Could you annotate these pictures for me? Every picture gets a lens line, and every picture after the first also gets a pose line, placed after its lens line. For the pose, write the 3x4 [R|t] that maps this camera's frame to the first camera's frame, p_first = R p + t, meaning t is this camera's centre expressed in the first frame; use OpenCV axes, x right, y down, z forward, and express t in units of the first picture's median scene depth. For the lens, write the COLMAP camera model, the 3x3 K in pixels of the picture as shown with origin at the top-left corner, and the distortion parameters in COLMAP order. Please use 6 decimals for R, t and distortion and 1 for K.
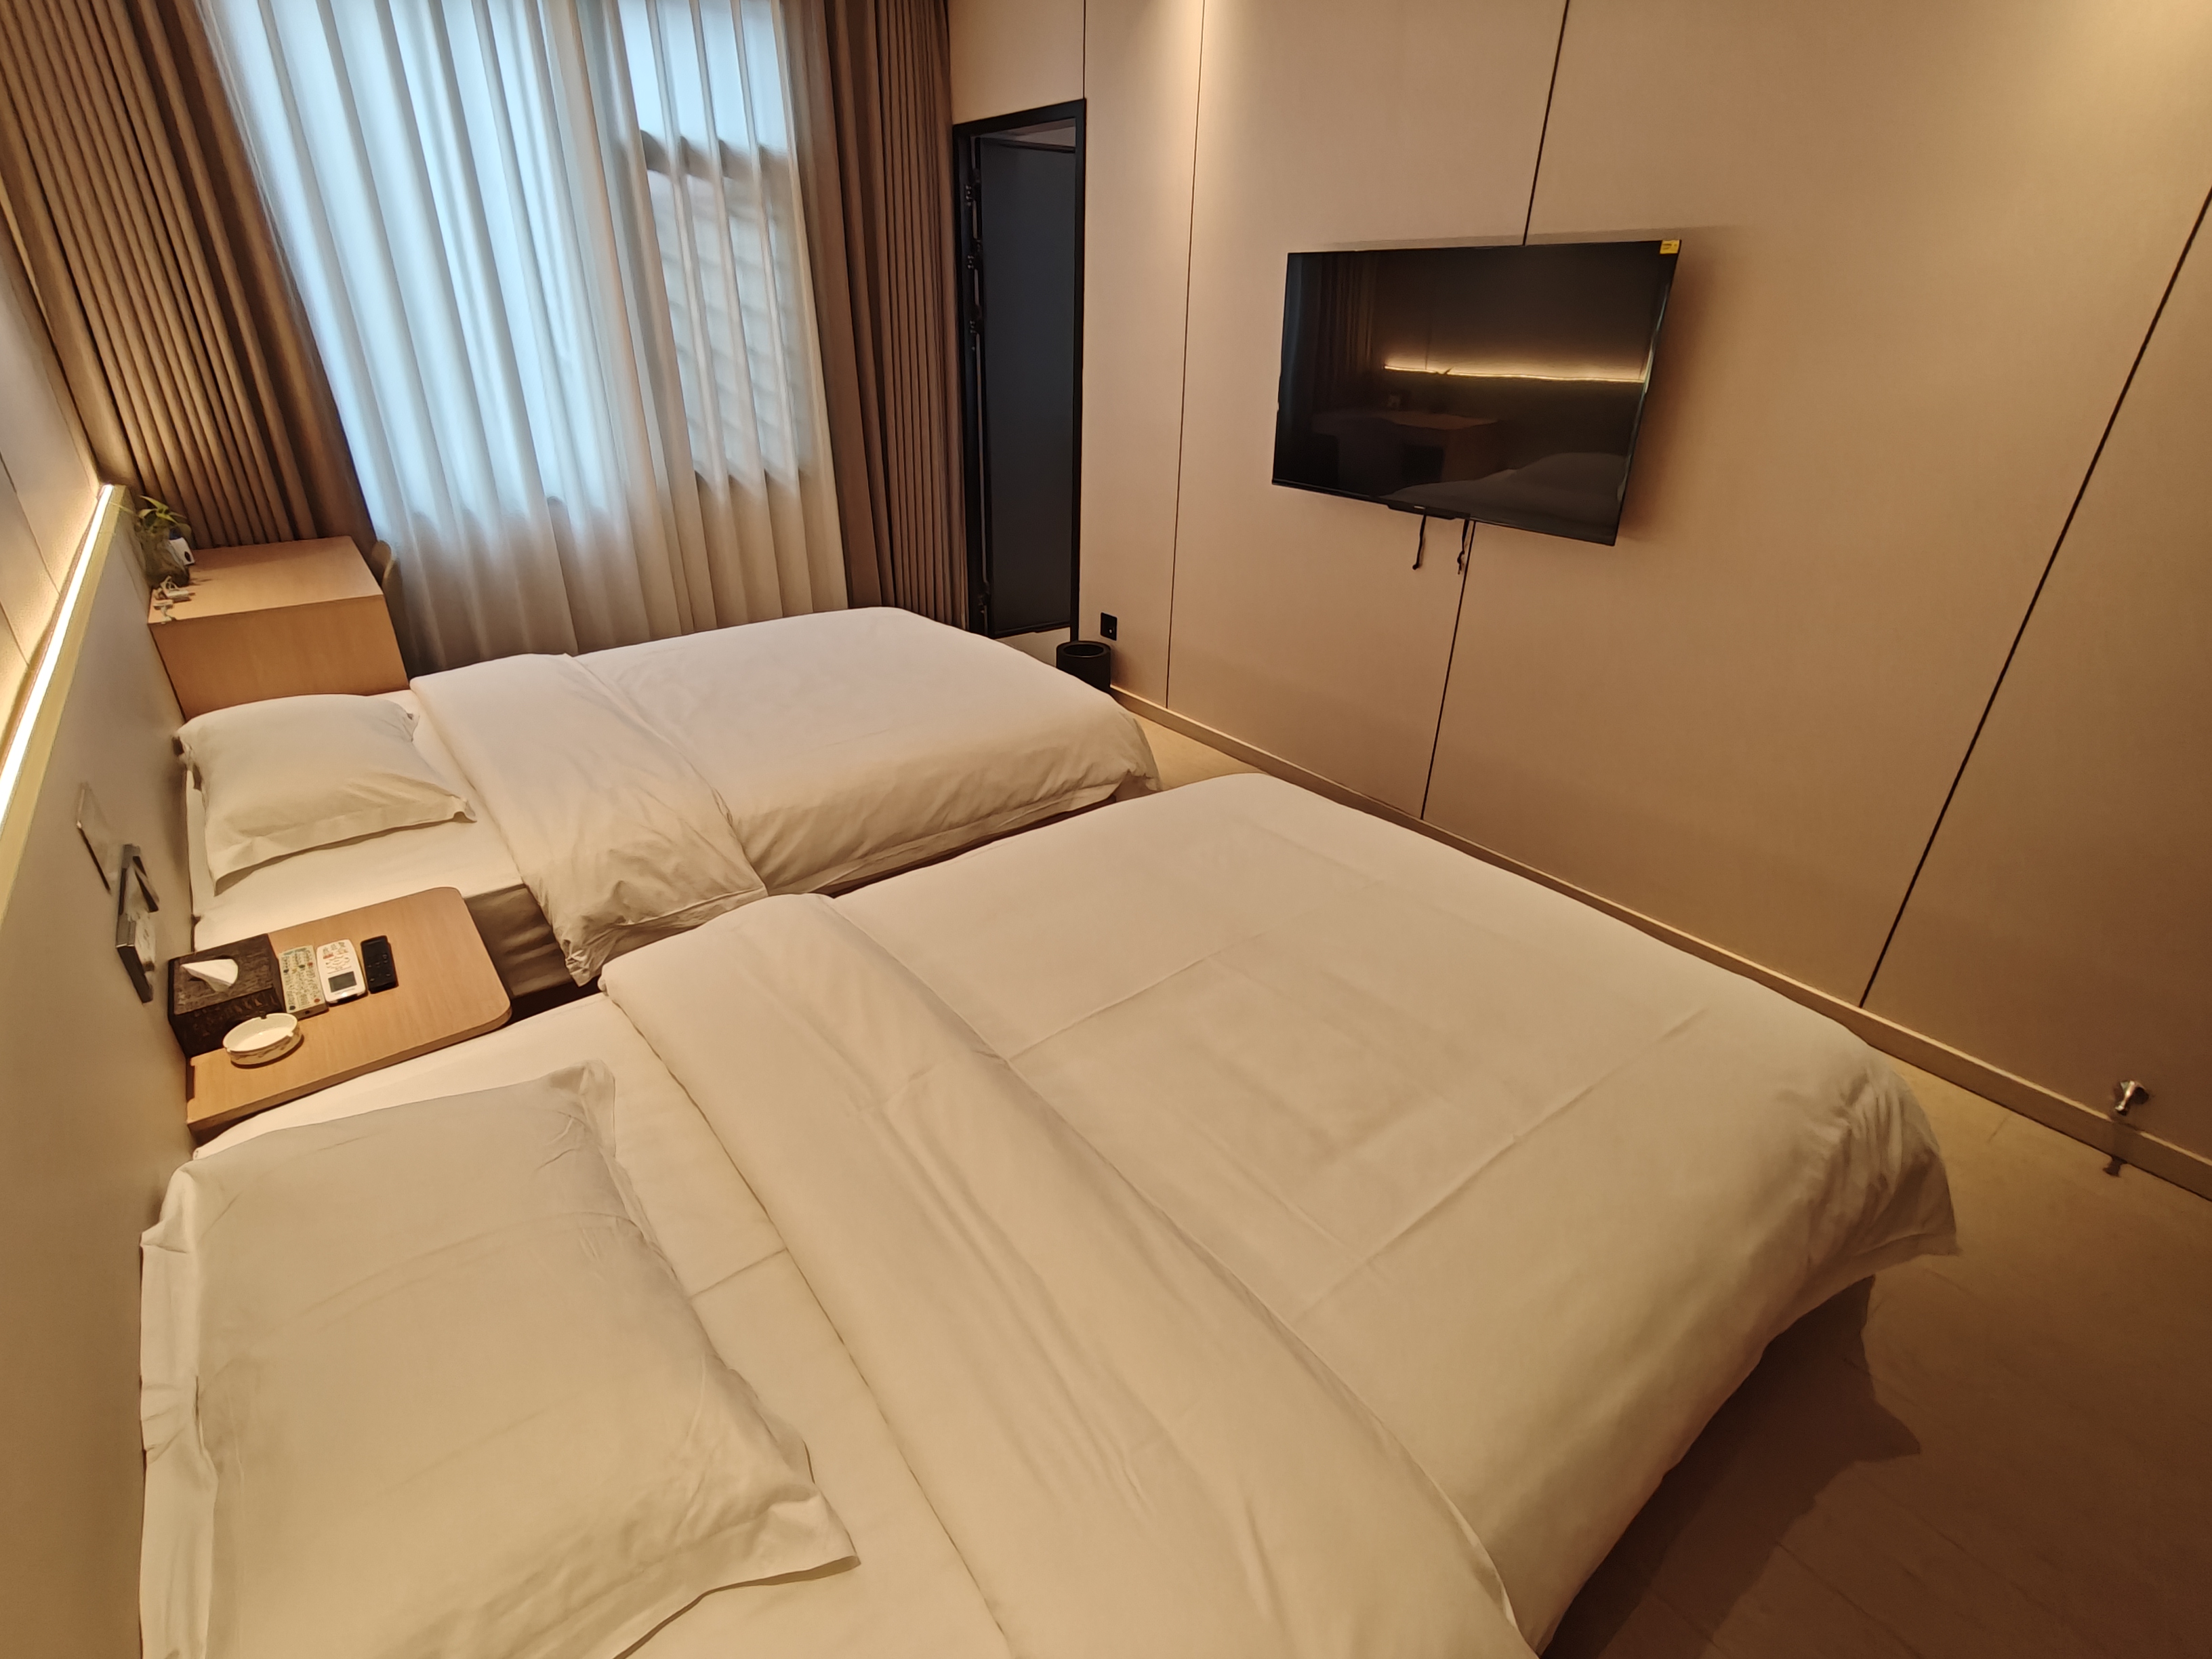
lens RADIAL K [[1048.6, 0, 1074.3], [0, 1048.6, 822.3], [0, 0, 1]] dist [0.005699, 0.000786]
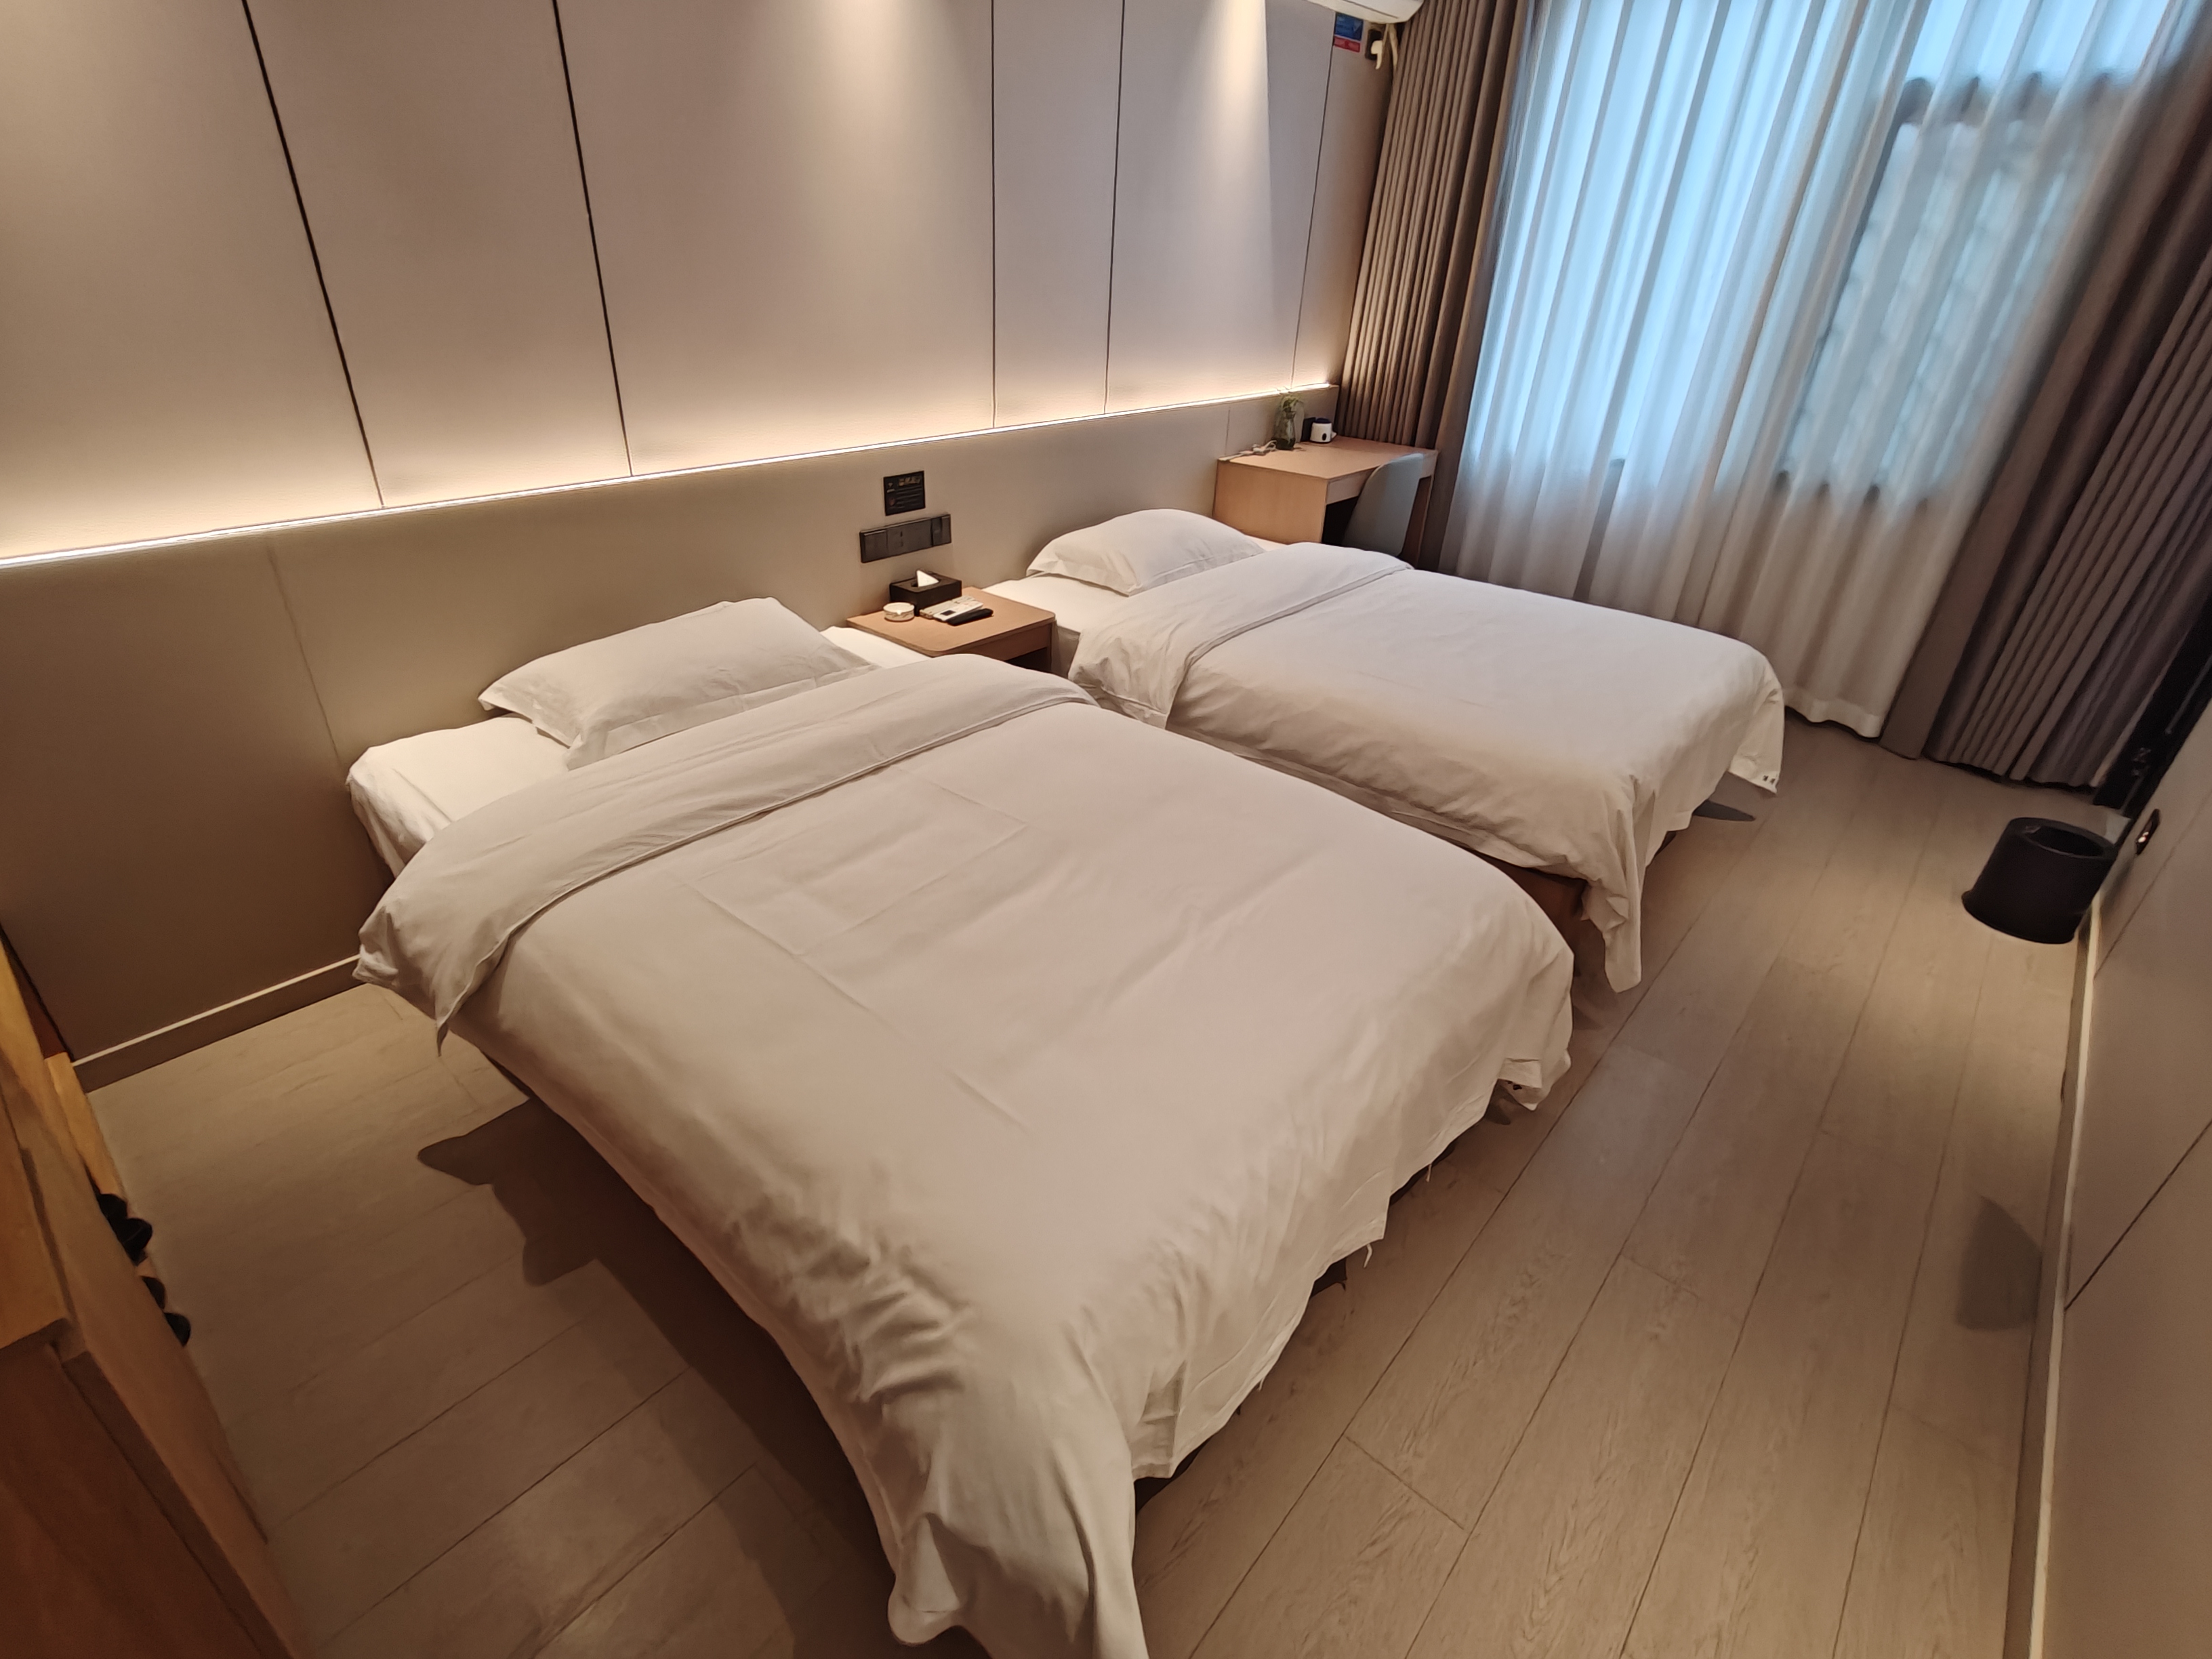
lens RADIAL K [[1048.6, 0, 1074.3], [0, 1048.6, 822.3], [0, 0, 1]] dist [0.005699, 0.000786]
pose [[0.184697, 0.472413, -0.861808, 0.786171], [-0.465682, 0.814273, 0.346555, -0.206034], [0.865464, 0.337321, 0.370388, 0.434565]]
